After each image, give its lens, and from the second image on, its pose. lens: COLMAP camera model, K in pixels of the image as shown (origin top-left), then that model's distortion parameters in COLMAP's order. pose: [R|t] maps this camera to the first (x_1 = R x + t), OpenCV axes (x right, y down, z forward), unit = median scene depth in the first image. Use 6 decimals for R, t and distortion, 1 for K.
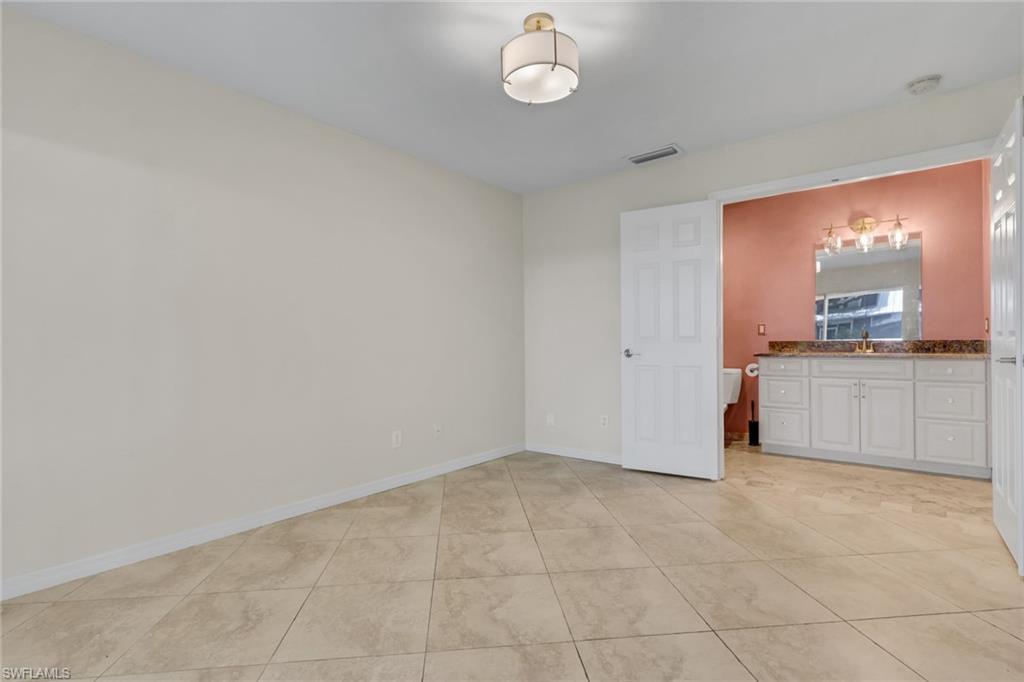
lens RADIAL K [[492.3, 0, 513.5], [0, 492.3, 343.7], [0, 0, 1]] dist [-0.000117, 0.000195]
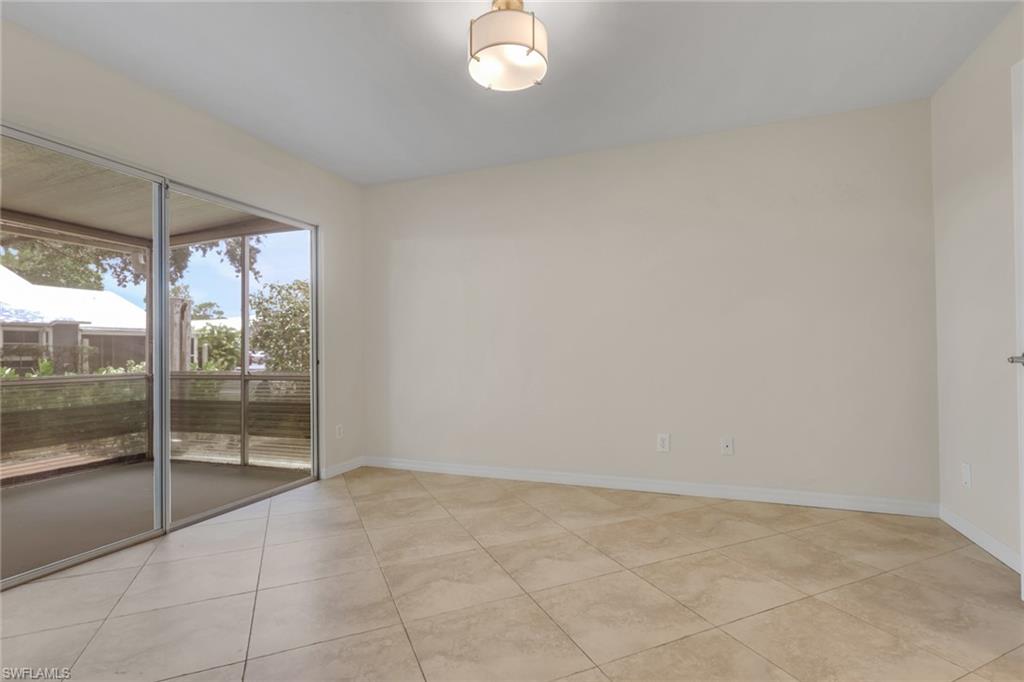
lens RADIAL K [[492.3, 0, 513.5], [0, 492.3, 343.7], [0, 0, 1]] dist [-0.000117, 0.000195]
pose [[0.306126, -0.006032, -0.951972, 0.719441], [0.007444, 0.999965, -0.003942, 0.006138], [0.951962, -0.005880, 0.306160, 0.541371]]
